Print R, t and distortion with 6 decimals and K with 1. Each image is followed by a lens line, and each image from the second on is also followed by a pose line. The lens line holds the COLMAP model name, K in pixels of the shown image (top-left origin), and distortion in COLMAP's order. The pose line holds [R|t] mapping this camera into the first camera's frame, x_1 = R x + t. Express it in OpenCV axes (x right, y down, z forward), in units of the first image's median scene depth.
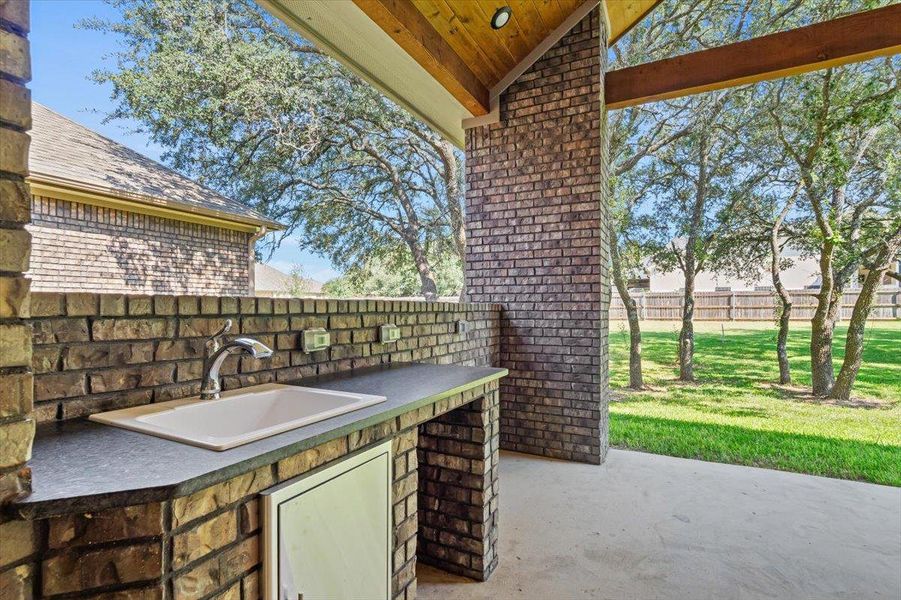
lens RADIAL K [[447.5, 0, 443.2], [0, 447.5, 307.3], [0, 0, 1]] dist [-0.009194, 0.000905]
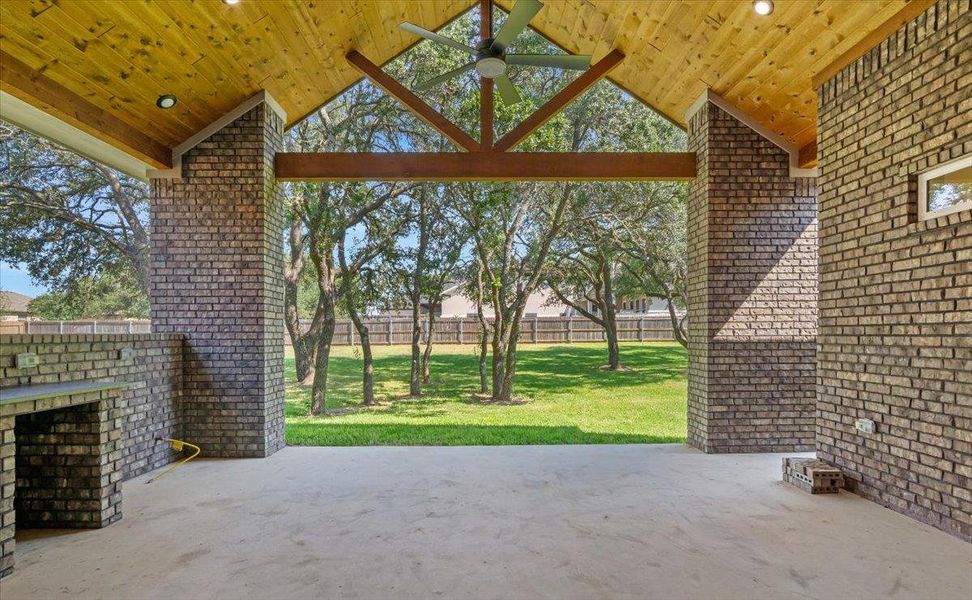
lens RADIAL K [[479.2, 0, 477.7], [0, 479.2, 334.1], [0, 0, 1]] dist [-0.009509, 0.000939]
pose [[0.882215, -0.004470, 0.470825, 0.231661], [0.001811, 0.999980, 0.006100, -0.013471], [-0.470843, -0.004529, 0.882205, -0.492715]]
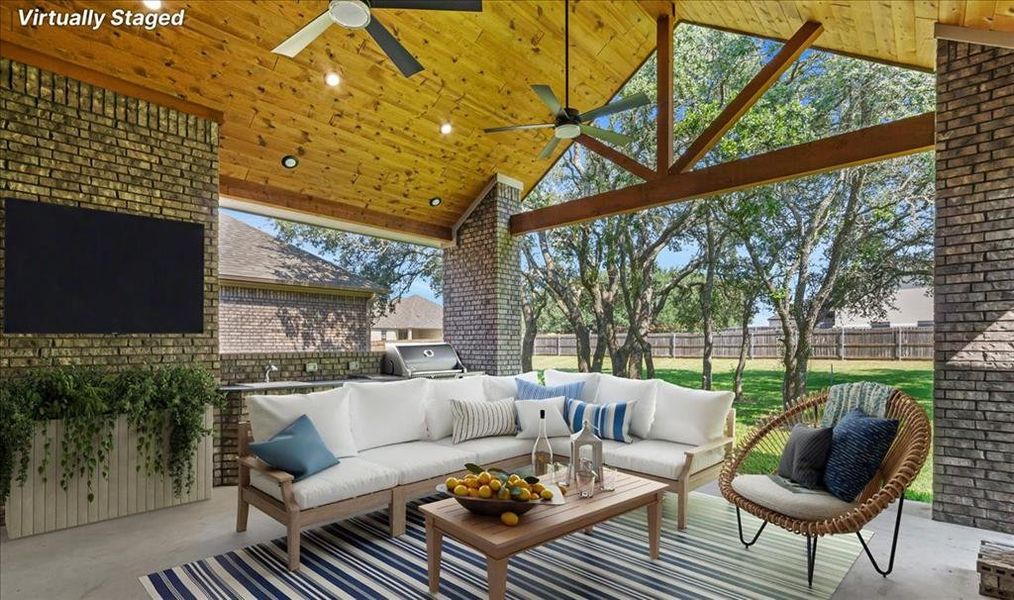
lens RADIAL K [[462.9, 0, 502.2], [0, 462.9, 346.5], [0, 0, 1]] dist [-0.000928, 0.000222]
pose [[0.969767, -0.001437, -0.244030, 0.777890], [0.002962, 0.999978, 0.005884, -0.034832], [0.244016, -0.006429, 0.969750, -0.748152]]
